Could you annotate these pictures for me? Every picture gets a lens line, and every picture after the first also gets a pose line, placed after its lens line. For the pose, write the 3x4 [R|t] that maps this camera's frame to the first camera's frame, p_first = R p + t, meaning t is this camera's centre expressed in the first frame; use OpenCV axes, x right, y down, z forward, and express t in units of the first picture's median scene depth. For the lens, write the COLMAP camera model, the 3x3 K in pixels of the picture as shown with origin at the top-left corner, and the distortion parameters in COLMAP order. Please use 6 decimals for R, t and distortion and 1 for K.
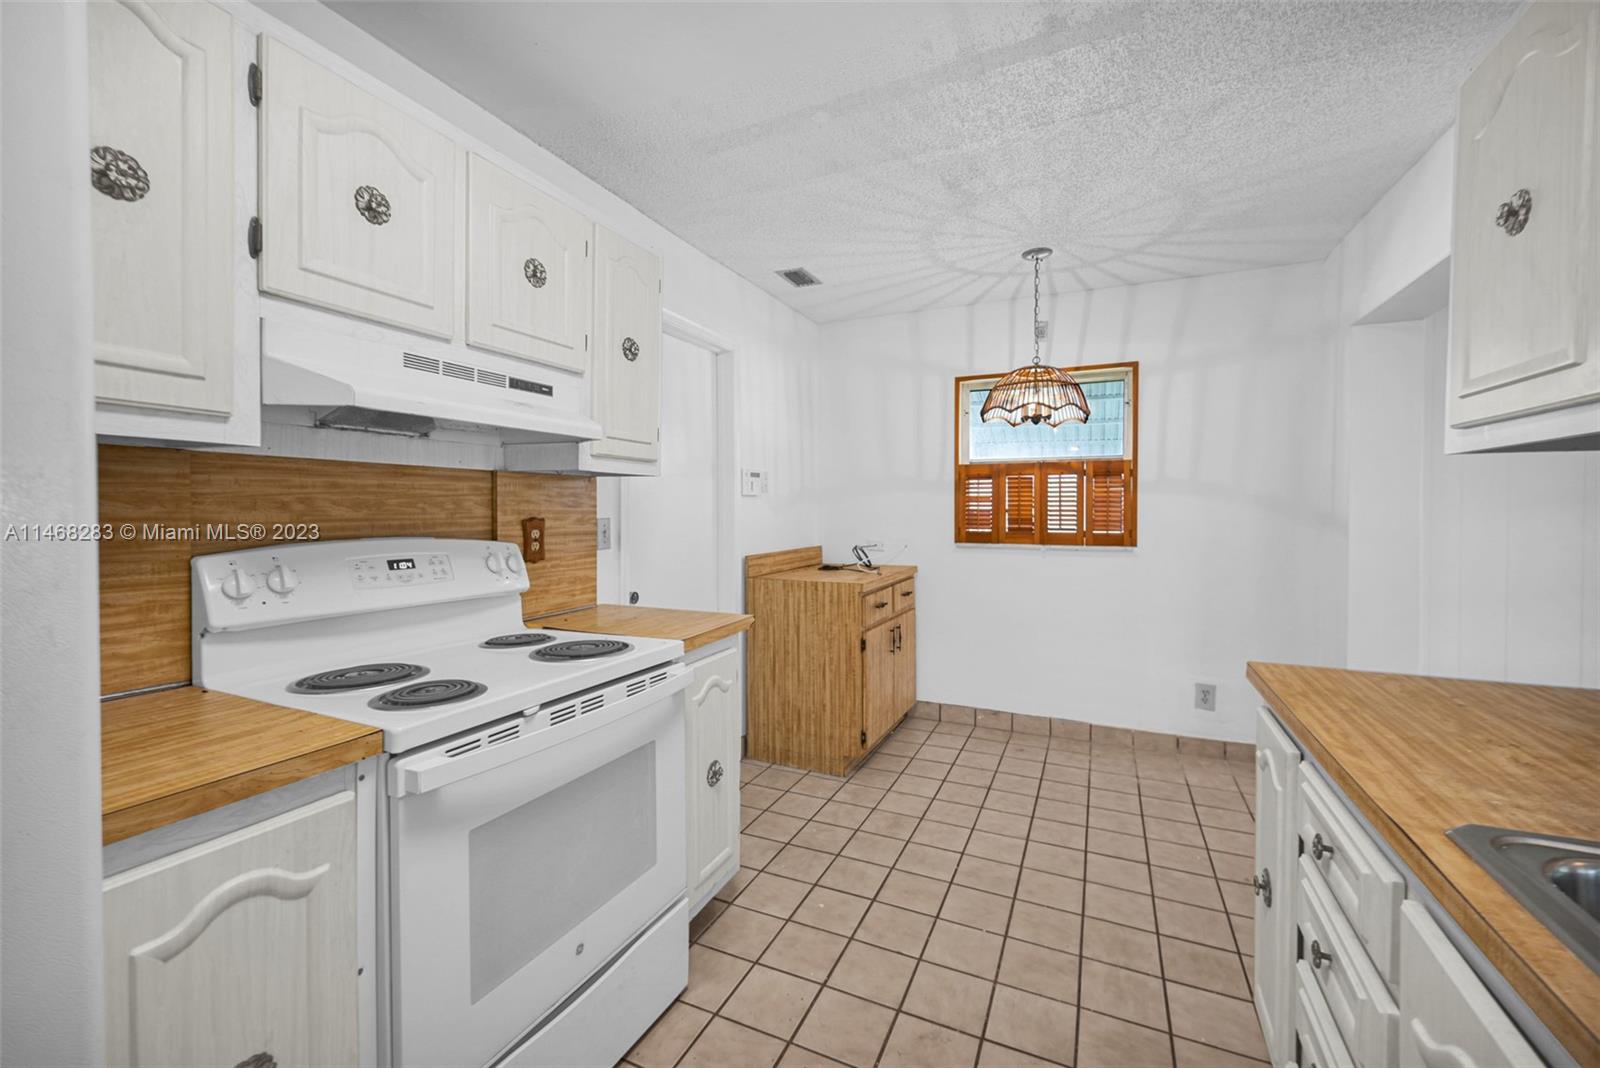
lens RADIAL K [[639.1, 0, 803.9], [0, 639.1, 519.5], [0, 0, 1]] dist [0.002055, -0.001493]
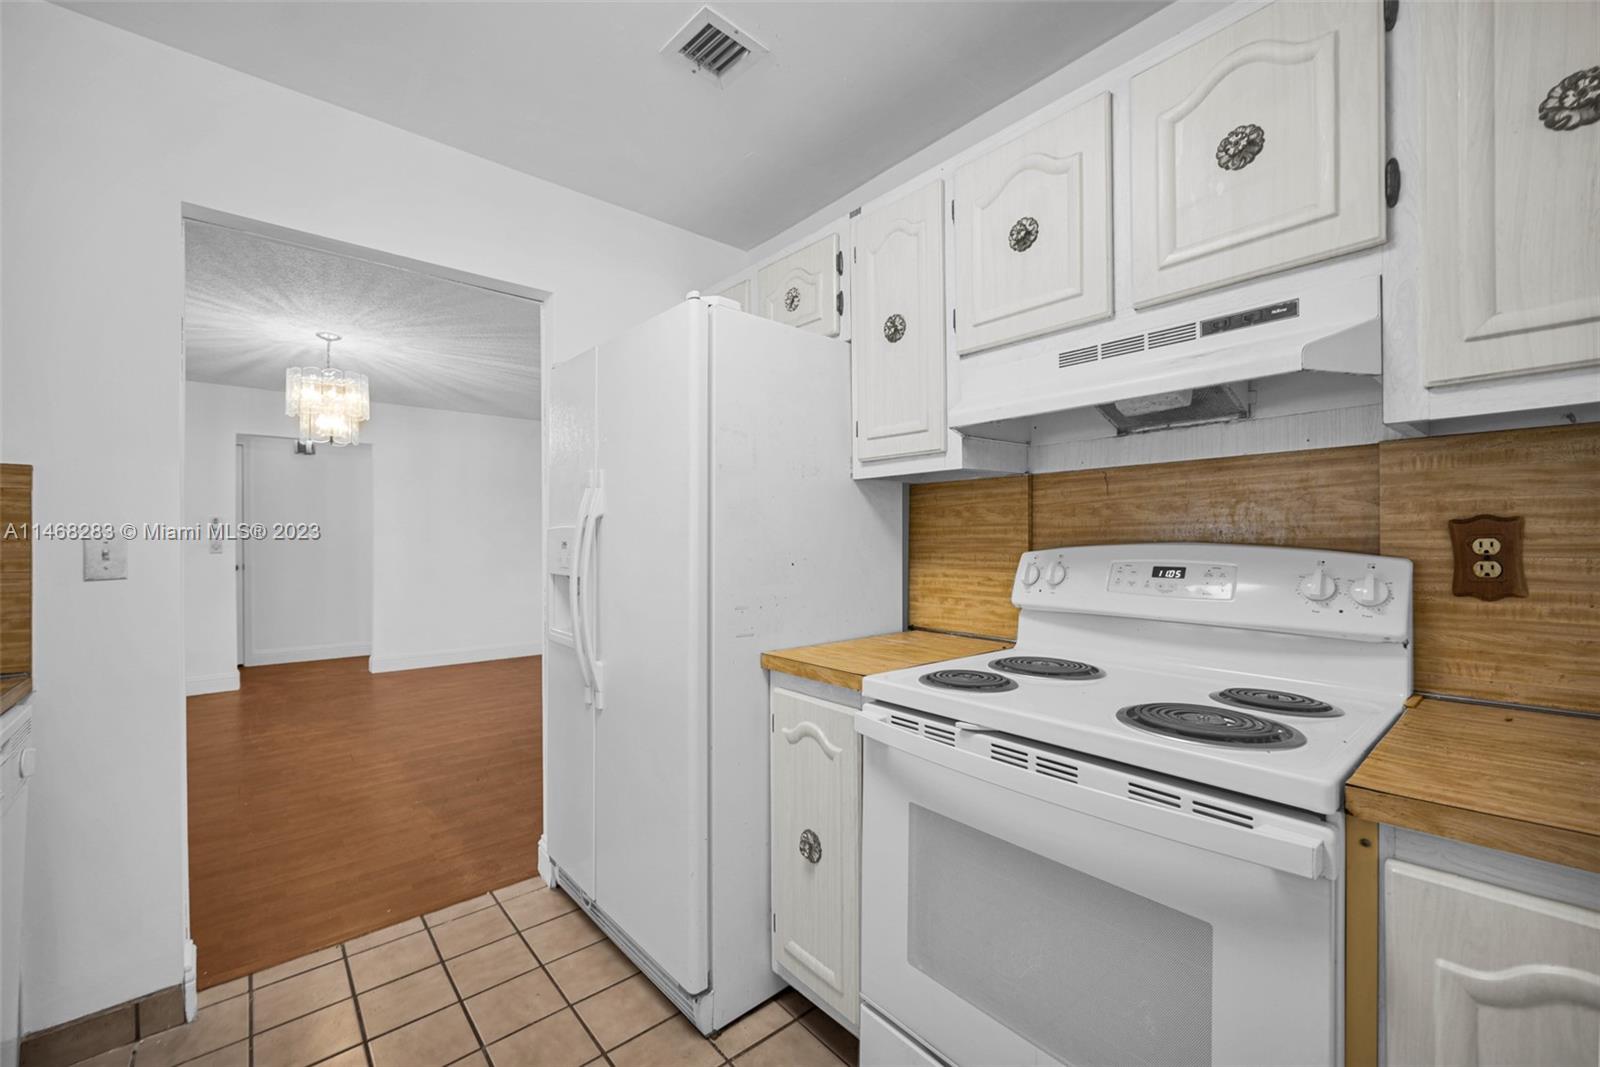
lens RADIAL K [[639.1, 0, 807.1], [0, 639.1, 537.1], [0, 0, 1]] dist [0.002055, -0.001493]
pose [[-0.404114, -0.002502, -0.914705, 0.339140], [-0.007871, 0.999969, 0.000742, 0.021427], [0.914675, 0.007500, -0.404121, 0.788058]]
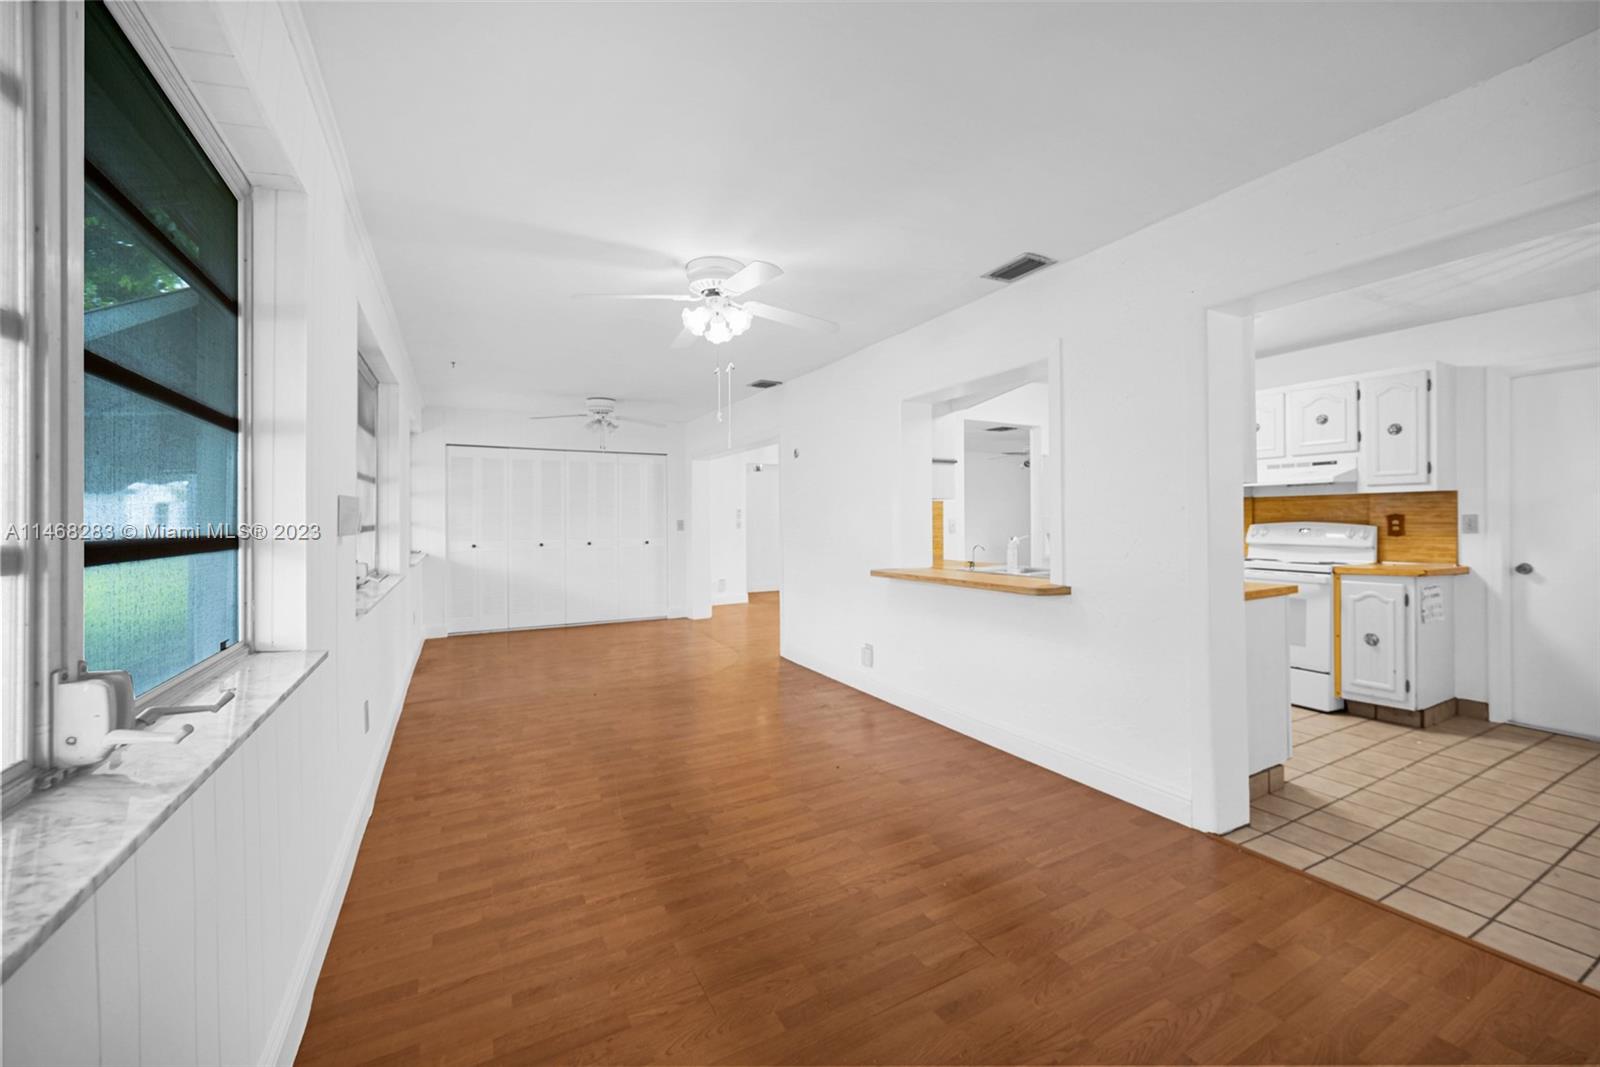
lens RADIAL K [[639.1, 0, 831.8], [0, 639.1, 517.1], [0, 0, 1]] dist [0.002055, -0.001493]
pose [[-0.581002, 0.002741, -0.813897, 2.601949], [-0.002285, 0.999985, 0.004999, 0.000348], [0.813899, 0.004764, -0.580987, 0.815025]]
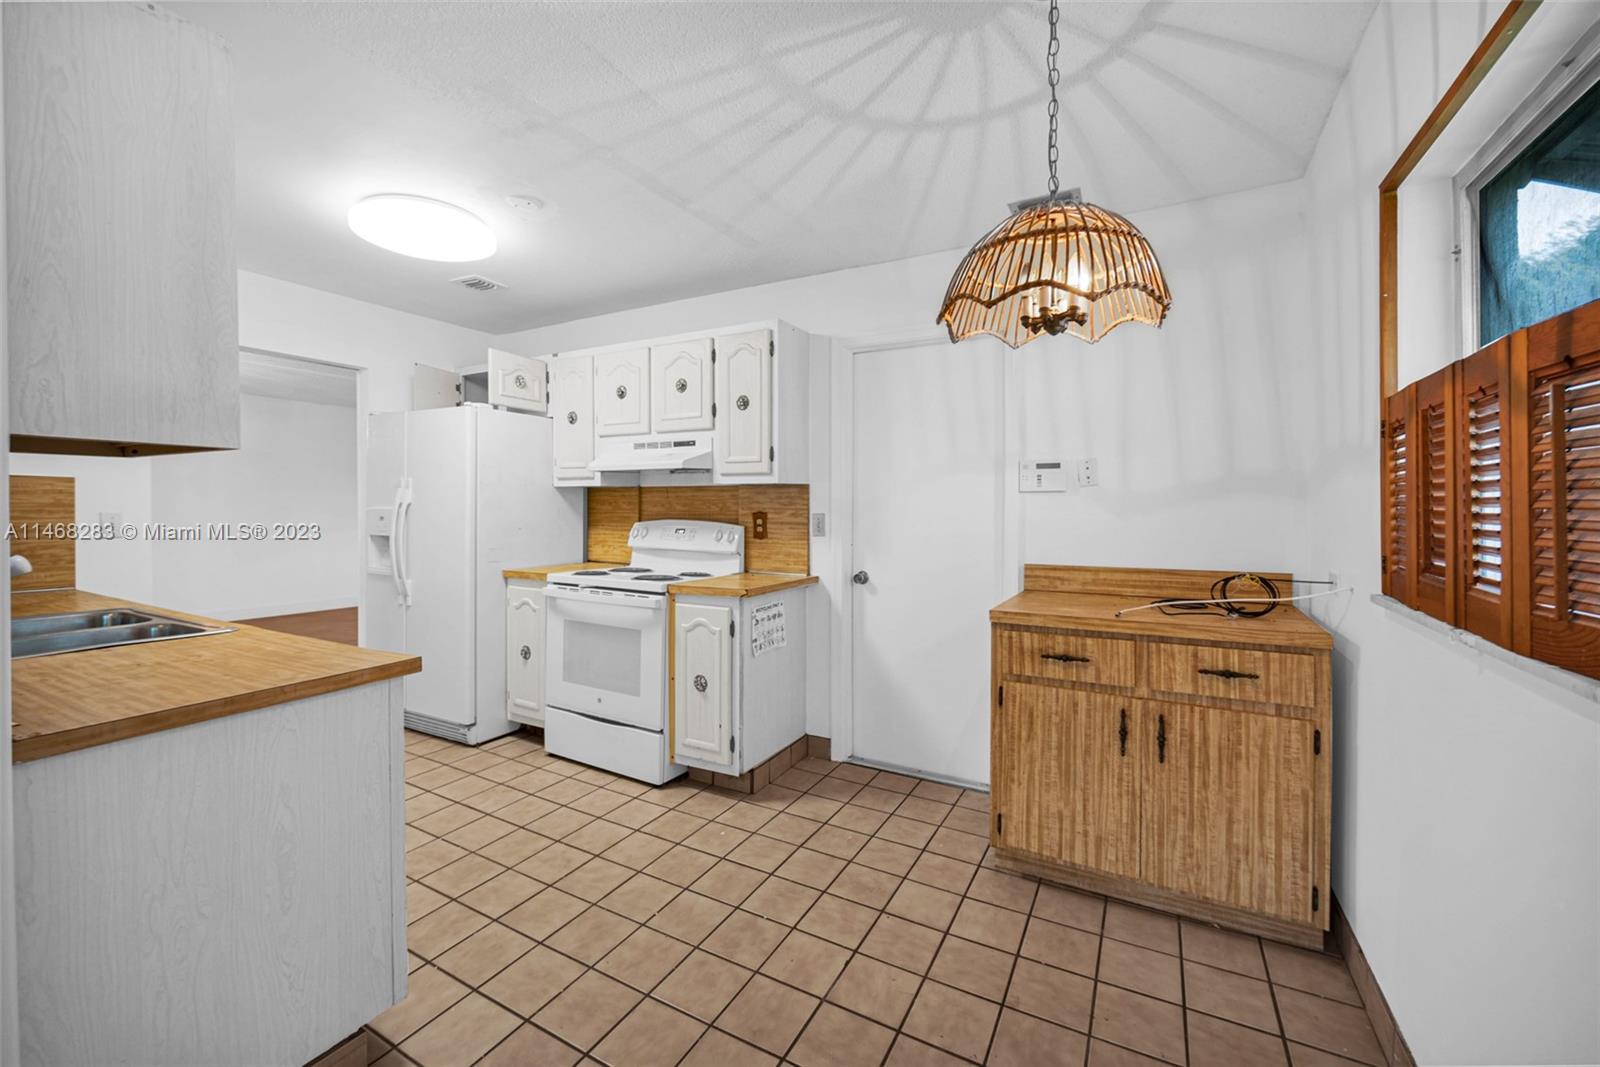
lens RADIAL K [[639.1, 0, 807.6], [0, 639.1, 511.2], [0, 0, 1]] dist [0.002055, -0.001493]
pose [[-0.059855, 0.009041, -0.998166, 1.388438], [-0.018208, 0.999783, 0.010148, -0.026744], [0.998041, 0.018782, -0.059677, 1.384961]]
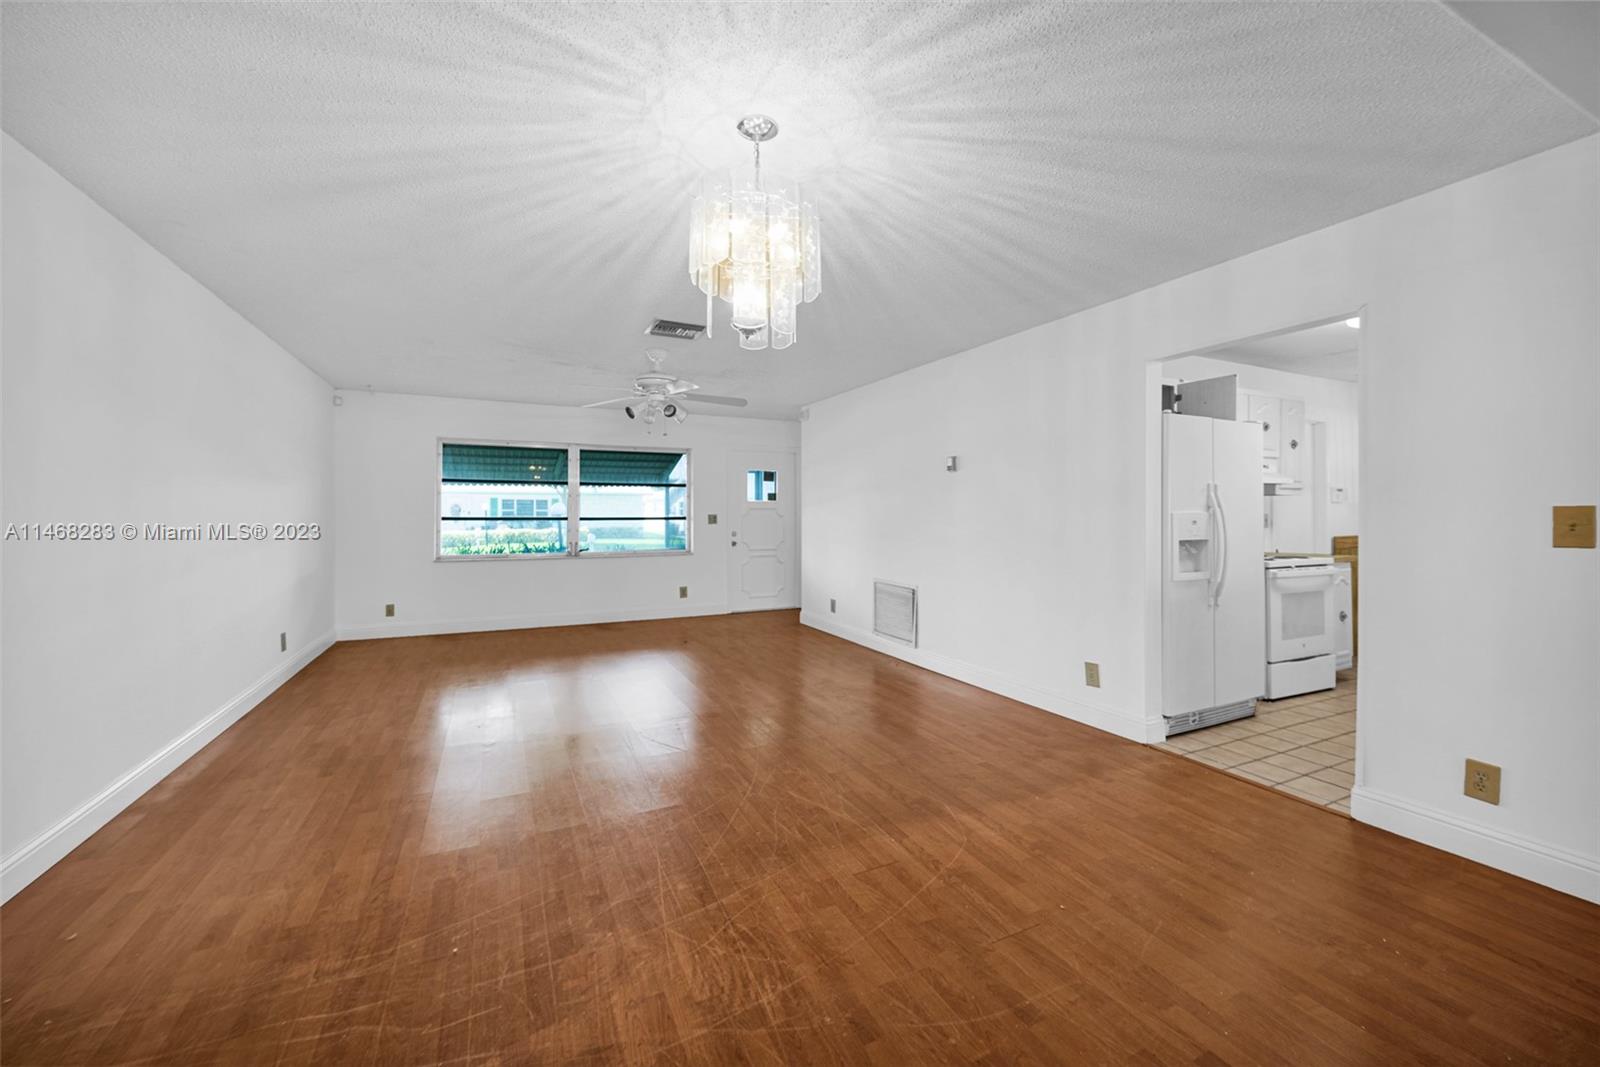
lens RADIAL K [[639.1, 0, 807.8], [0, 639.1, 518.0], [0, 0, 1]] dist [0.002055, -0.001493]
pose [[0.778725, -0.002433, -0.627360, -0.202985], [-0.002526, 0.999972, -0.007013, 0.039904], [0.627360, 0.007045, 0.778698, -2.285338]]
